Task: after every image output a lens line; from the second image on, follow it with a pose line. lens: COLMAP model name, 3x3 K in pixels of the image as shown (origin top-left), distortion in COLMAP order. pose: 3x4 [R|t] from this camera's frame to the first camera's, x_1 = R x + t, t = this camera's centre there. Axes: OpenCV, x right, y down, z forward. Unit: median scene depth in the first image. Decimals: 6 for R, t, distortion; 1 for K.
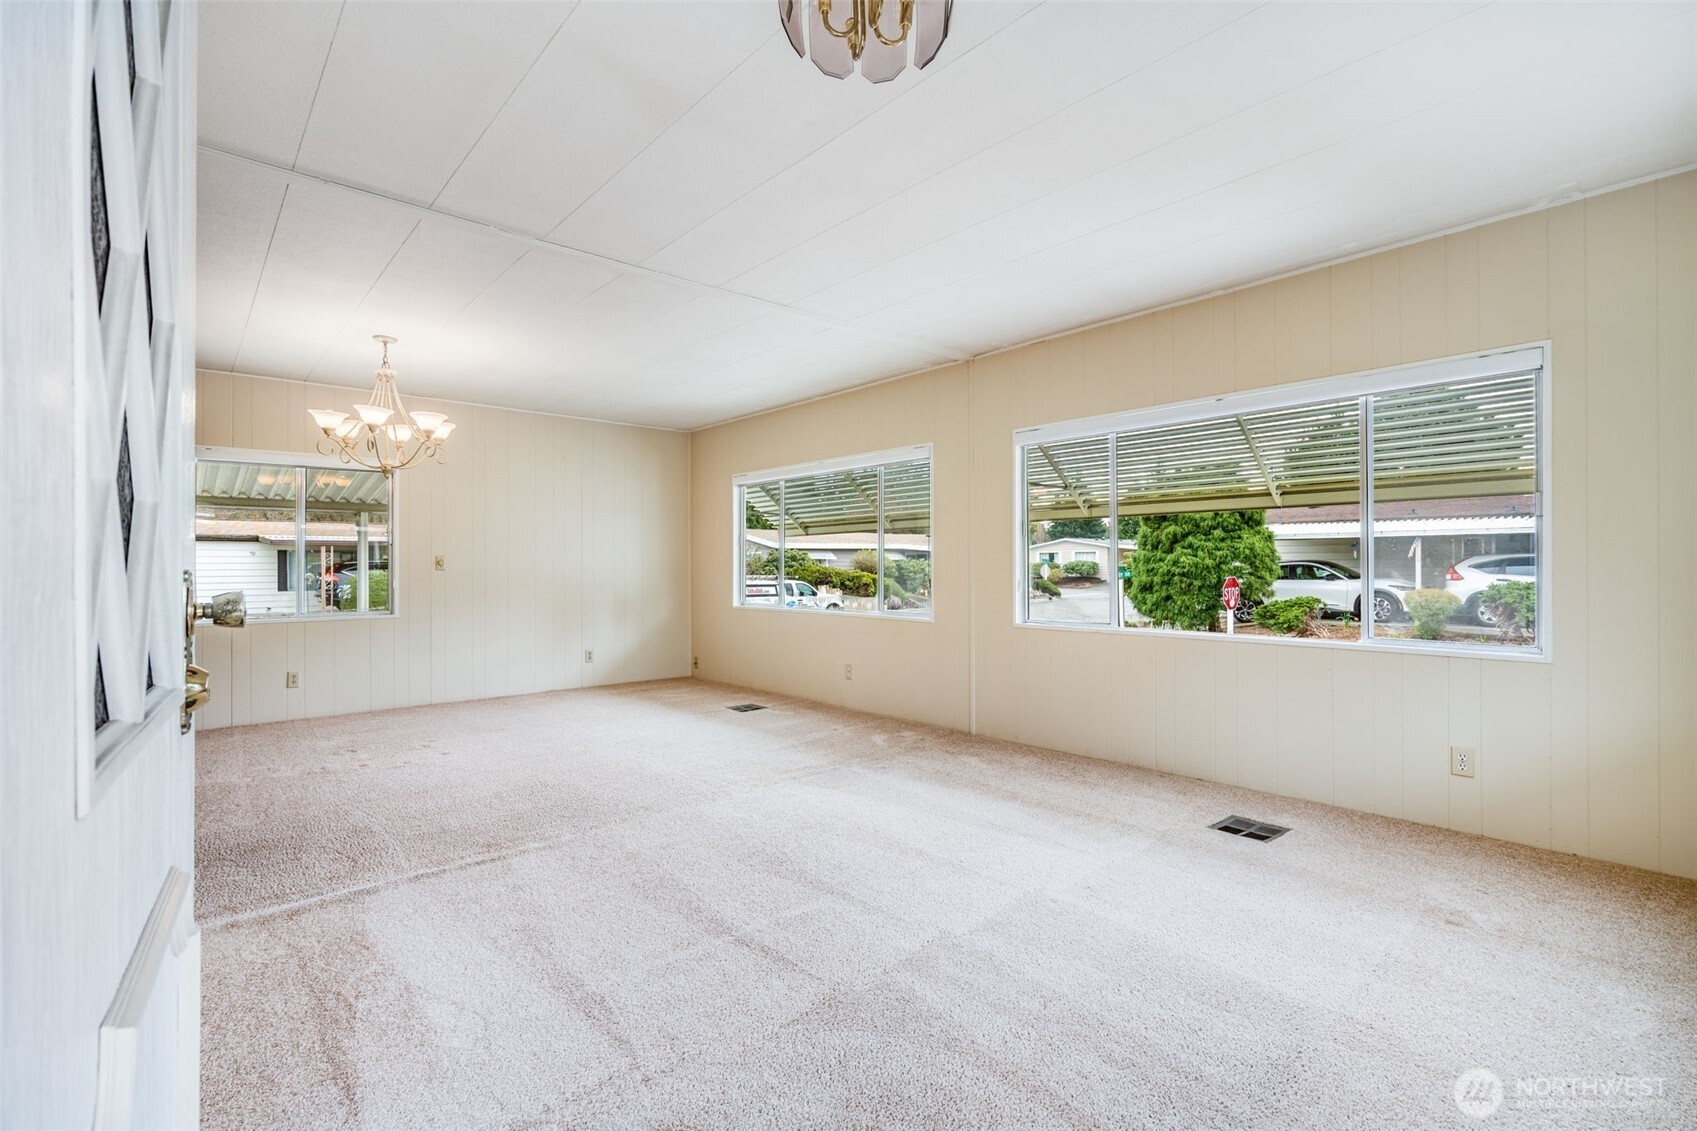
lens RADIAL K [[777.9, 0, 848.5], [0, 777.9, 558.1], [0, 0, 1]] dist [-0.003221, 0.001323]
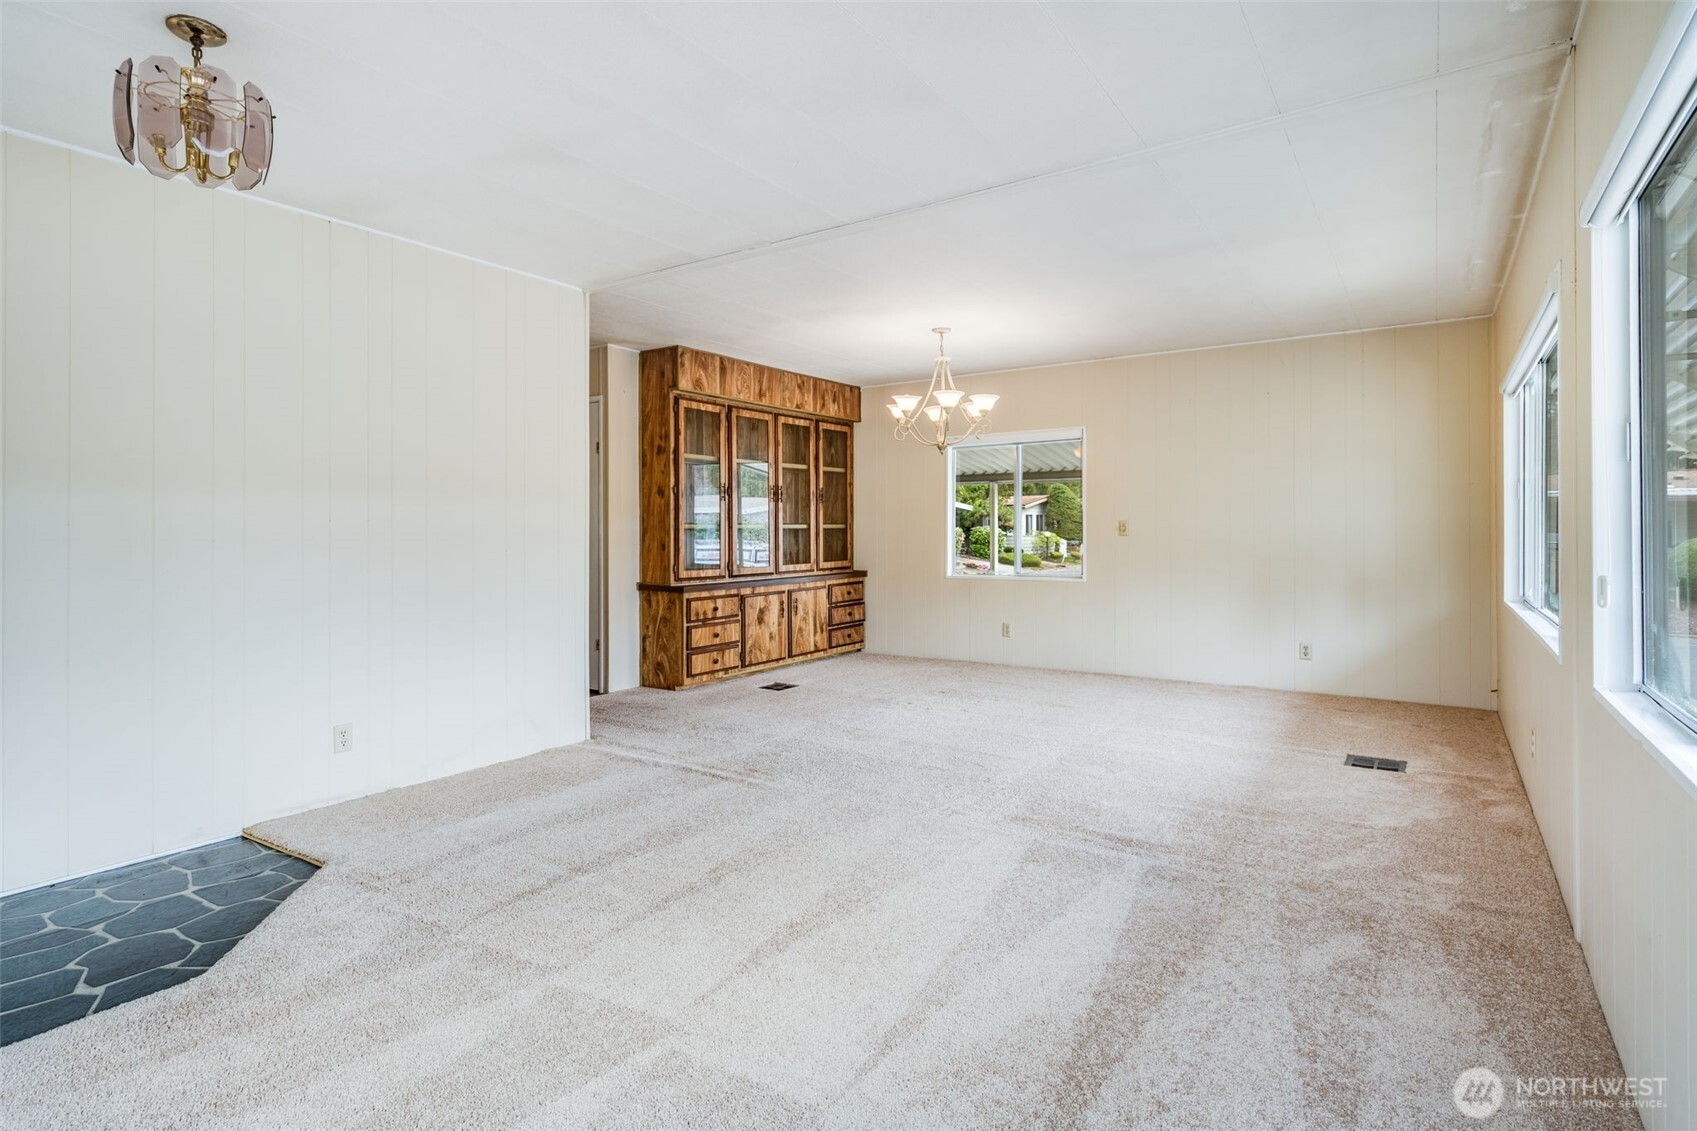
lens RADIAL K [[843.2, 0, 811.2], [0, 843.2, 531.4], [0, 0, 1]] dist [0.004681, 0.000576]
pose [[0.229039, 0.004449, -0.973407, 0.351097], [0.010636, 0.999918, 0.007073, -0.000927], [0.973359, -0.011974, 0.228973, 0.344083]]
